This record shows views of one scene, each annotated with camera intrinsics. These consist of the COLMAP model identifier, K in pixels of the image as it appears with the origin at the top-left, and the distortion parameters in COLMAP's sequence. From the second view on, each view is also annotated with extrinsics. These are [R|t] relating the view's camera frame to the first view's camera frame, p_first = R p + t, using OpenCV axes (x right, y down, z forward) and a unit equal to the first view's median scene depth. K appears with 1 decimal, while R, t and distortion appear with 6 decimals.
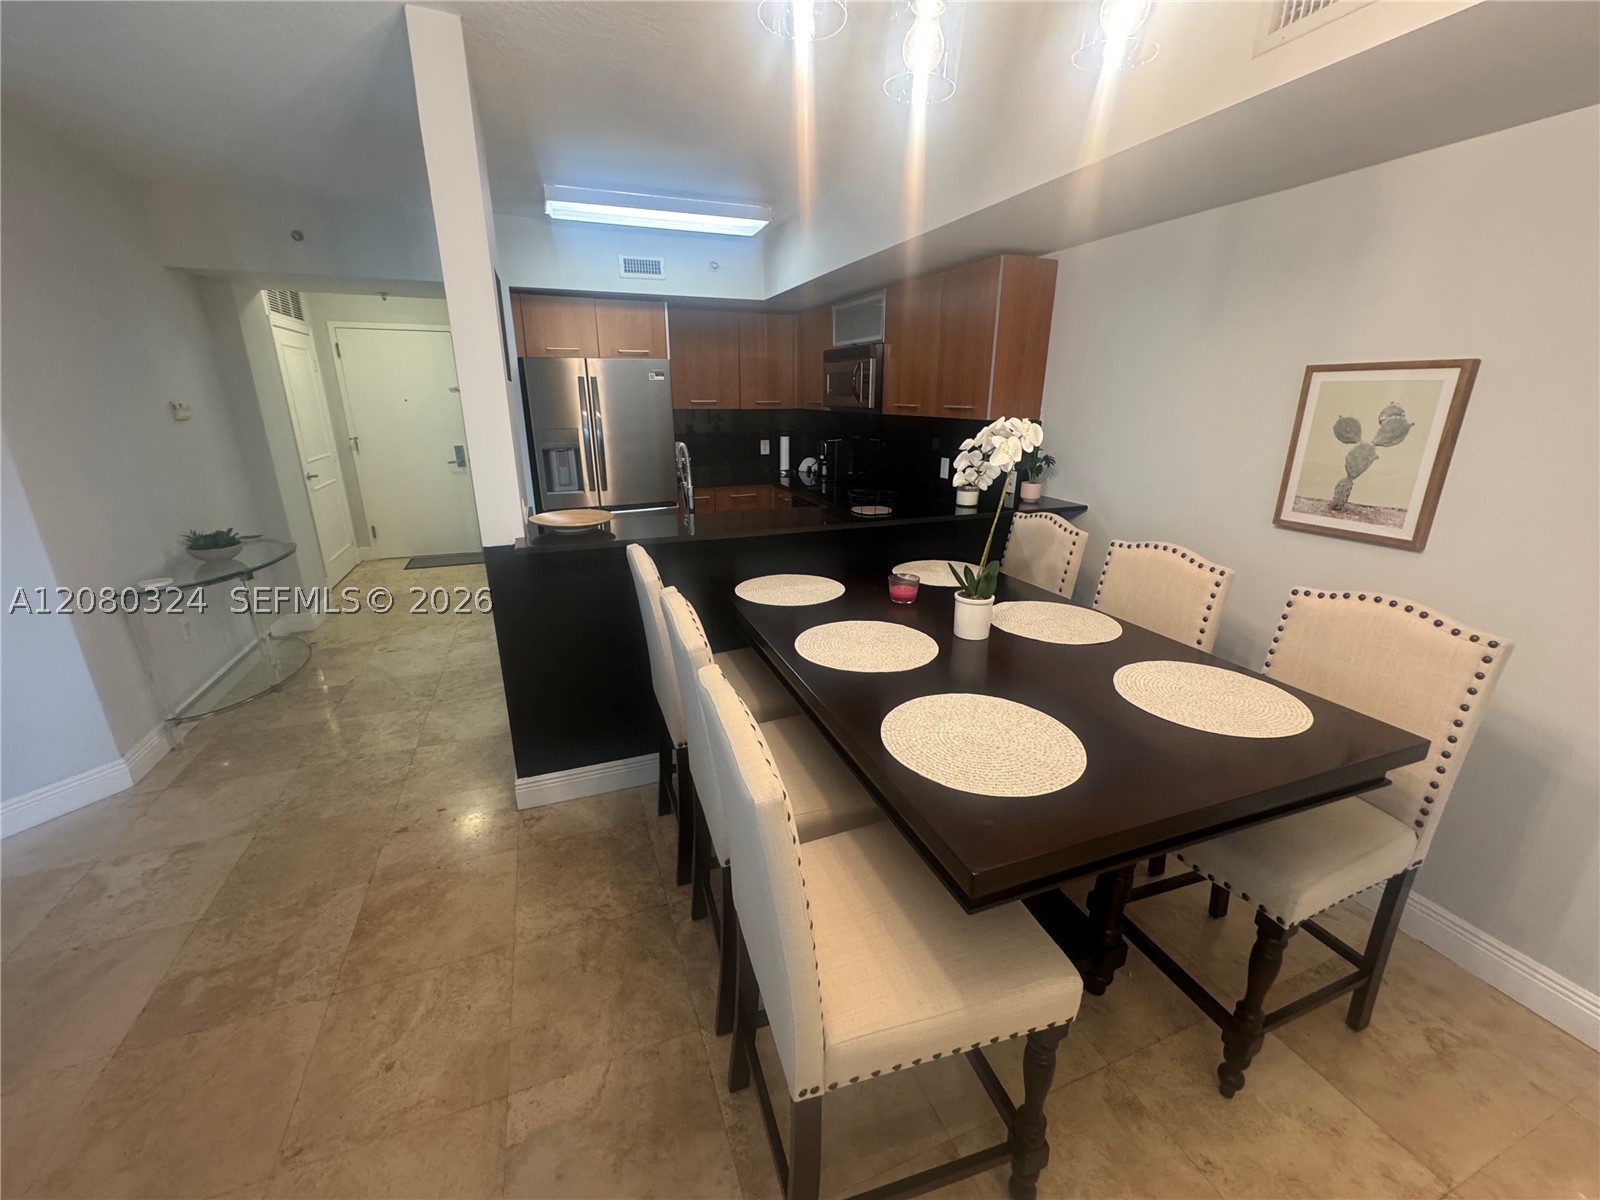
lens RADIAL K [[644.5, 0, 803.5], [0, 644.5, 600.4], [0, 0, 1]] dist [-0.000105, 0.000126]
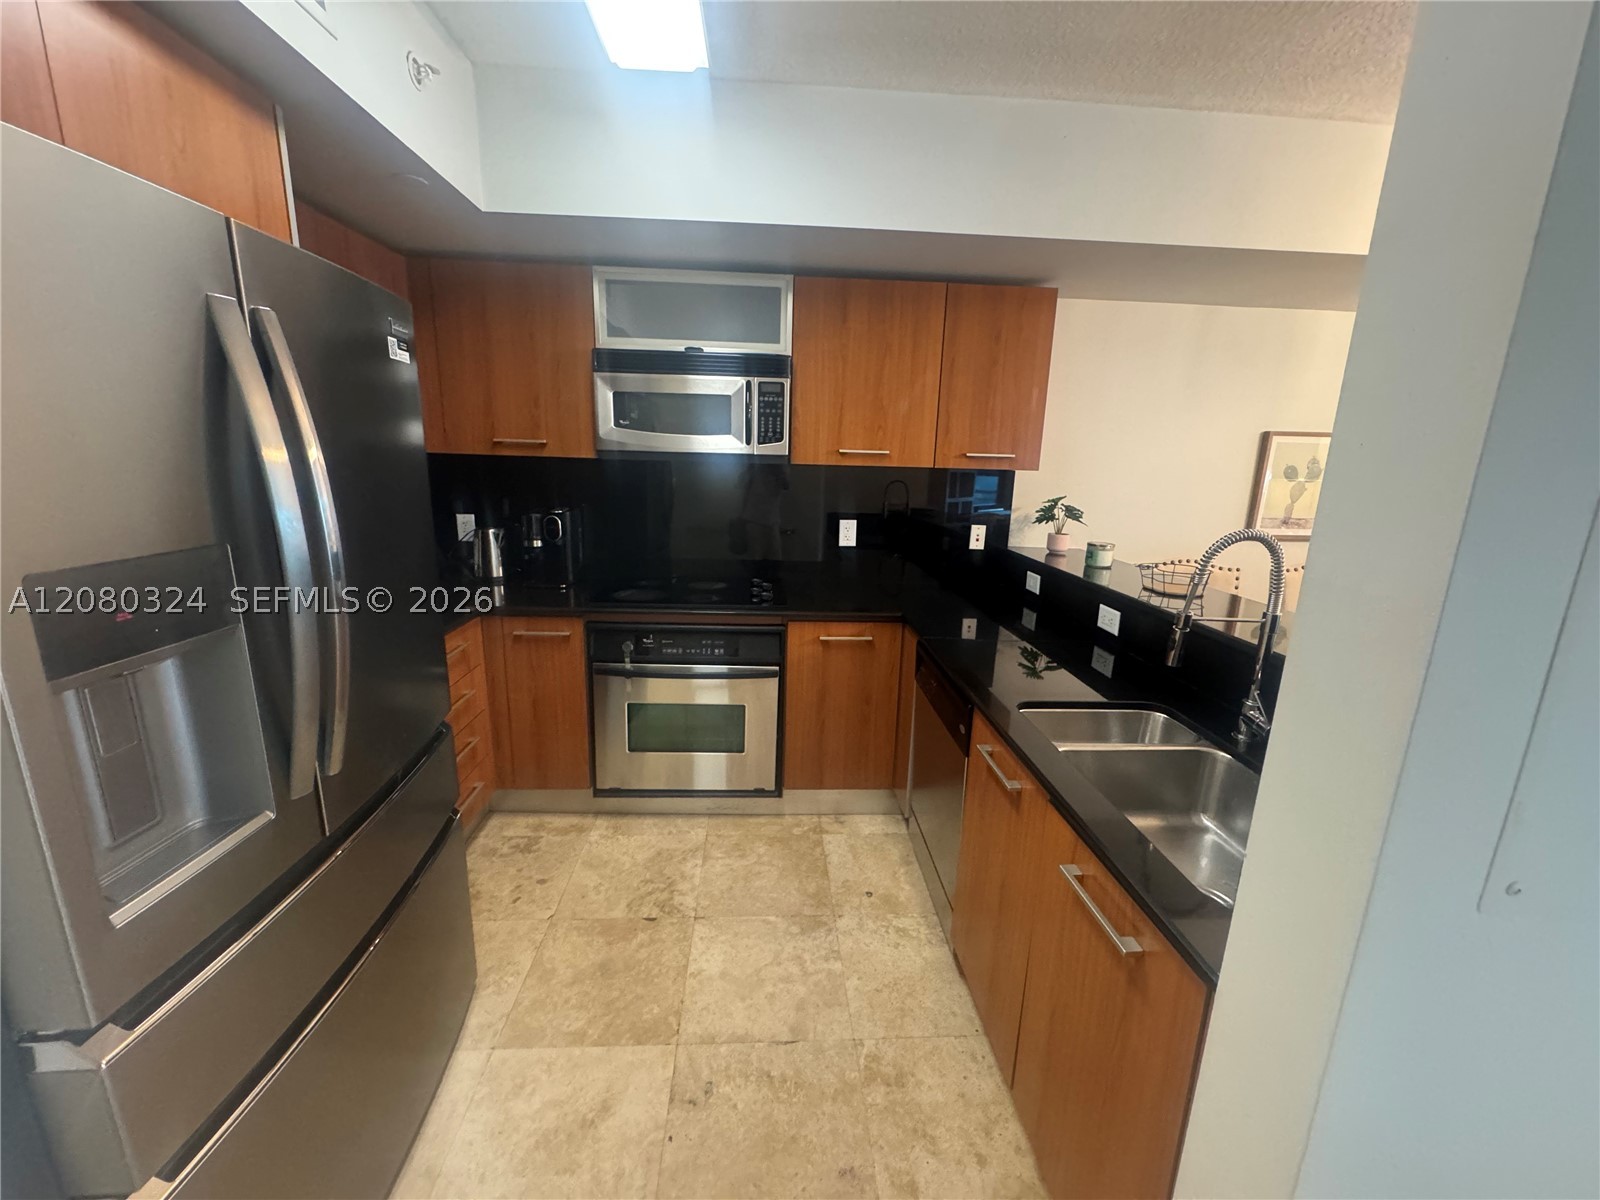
lens RADIAL K [[644.5, 0, 796.8], [0, 644.5, 596.1], [0, 0, 1]] dist [-0.000105, 0.000126]
pose [[0.323430, -0.216737, 0.921096, -1.028471], [0.255228, 0.957319, 0.135641, -0.485539], [-0.911182, 0.191220, 0.364943, 1.543175]]
